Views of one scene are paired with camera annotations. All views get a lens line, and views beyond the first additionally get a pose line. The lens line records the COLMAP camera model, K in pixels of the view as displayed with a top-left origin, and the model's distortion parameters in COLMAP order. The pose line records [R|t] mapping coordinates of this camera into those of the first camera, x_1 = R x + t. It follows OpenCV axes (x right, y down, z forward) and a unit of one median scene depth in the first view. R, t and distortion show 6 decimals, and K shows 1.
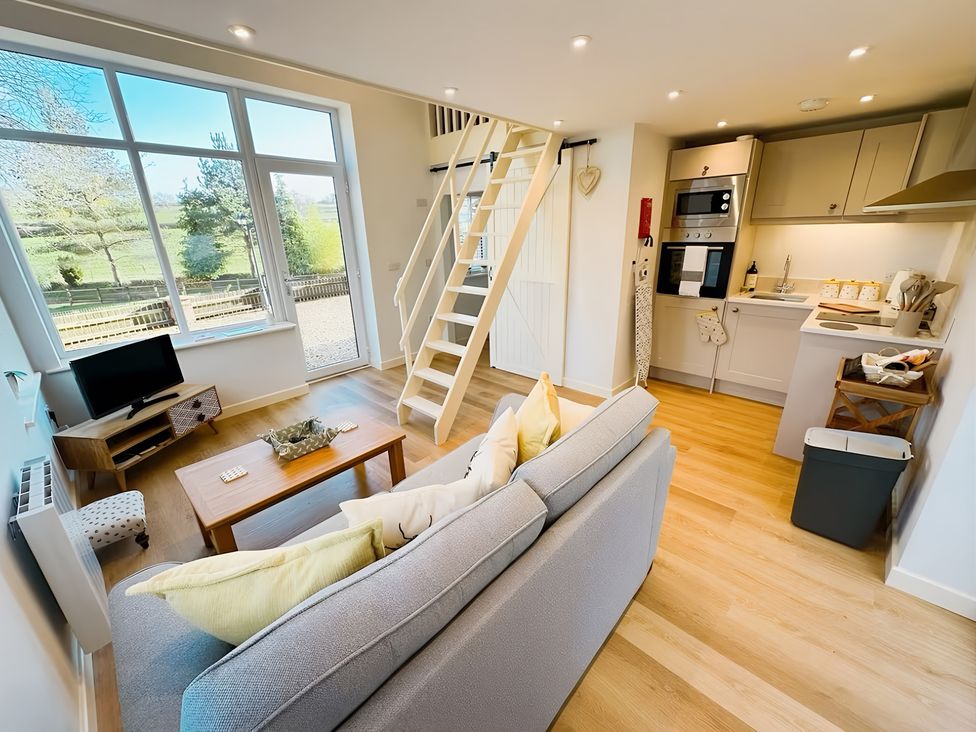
lens RADIAL K [[392.9, 0, 488.5], [0, 392.9, 364.7], [0, 0, 1]] dist [-0.001597, -0.000660]
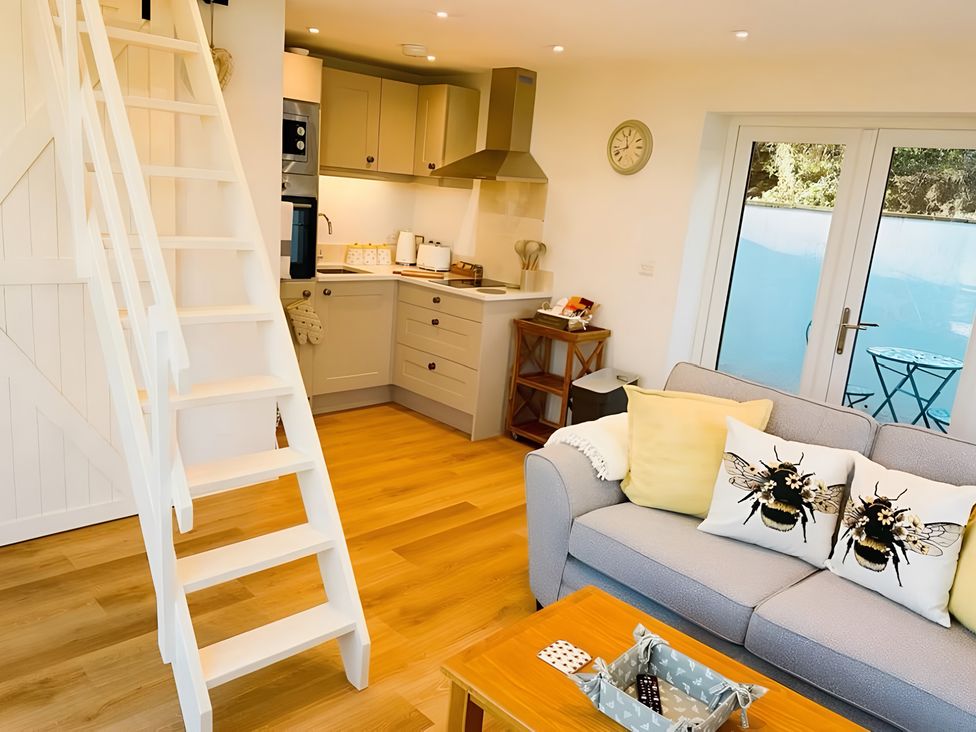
lens RADIAL K [[762.9, 0, 490.0], [0, 762.9, 370.0], [0, 0, 1]] dist [0.011602, -0.003122]
pose [[0.025829, -0.209804, 0.977402, -0.767766], [0.243947, 0.949493, 0.197366, -0.214321], [-0.969444, 0.233337, 0.075706, 0.672279]]
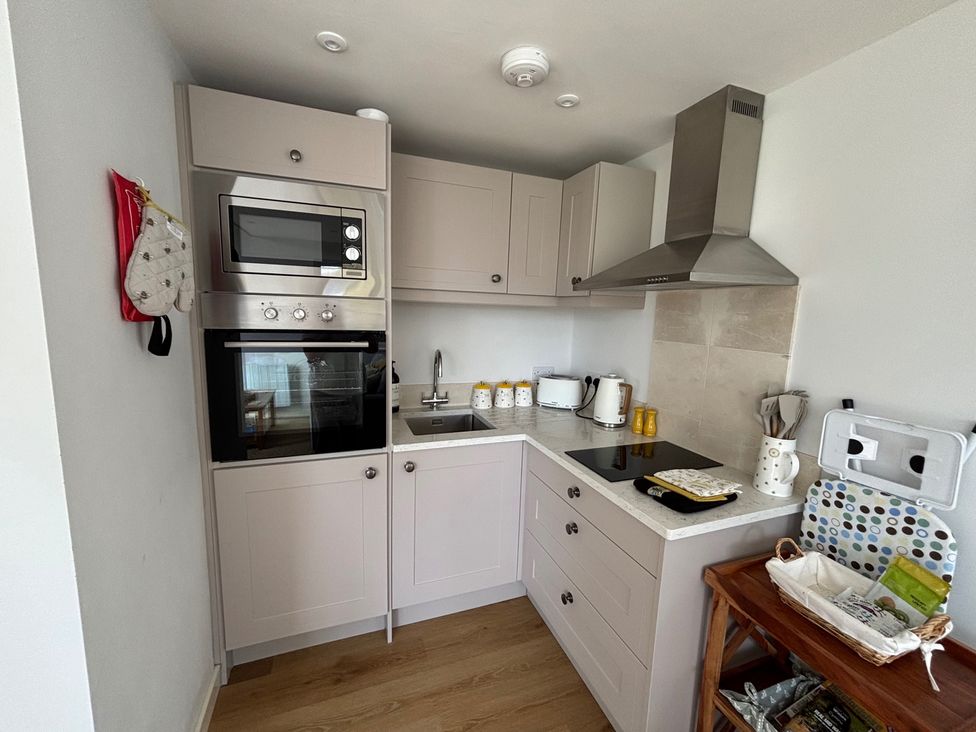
lens RADIAL K [[392.9, 0, 481.4], [0, 392.9, 365.8], [0, 0, 1]] dist [-0.001597, -0.000660]
pose [[0.452530, -0.078992, 0.888244, 0.262487], [0.254805, 0.965995, -0.043908, -0.223856], [-0.854571, 0.246199, 0.457269, 0.703386]]
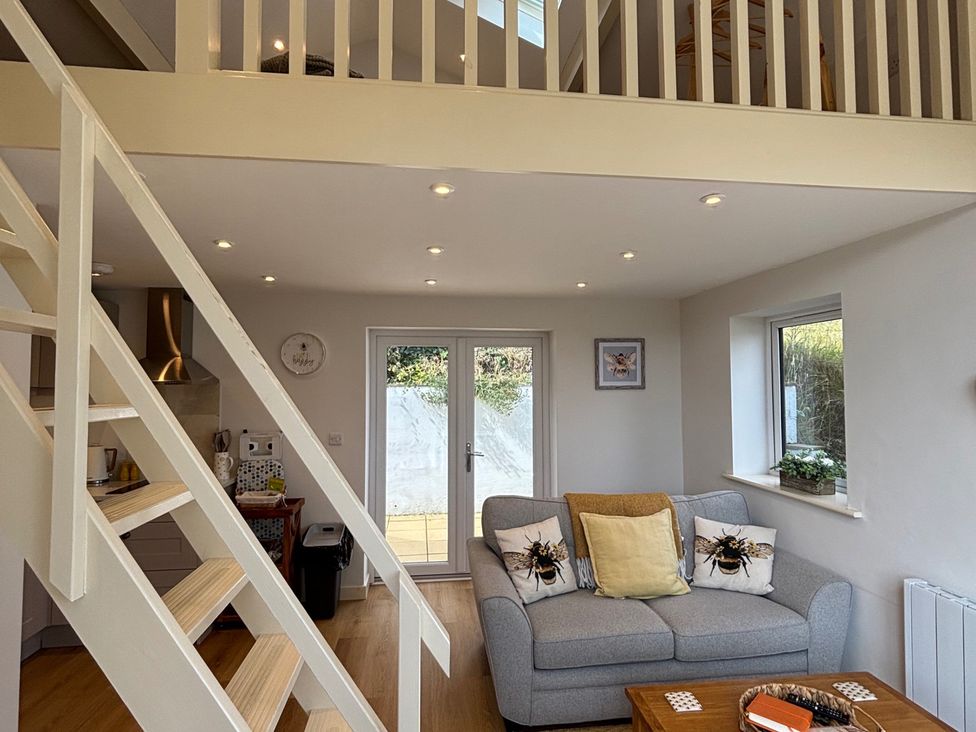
lens RADIAL K [[509.8, 0, 489.3], [0, 509.8, 365.5], [0, 0, 1]] dist [-0.004245, -0.000479]
pose [[-0.779468, 0.052280, 0.624257, -0.413337], [0.232149, 0.949666, 0.210337, -0.373309], [-0.581839, 0.308871, -0.752371, 1.081333]]
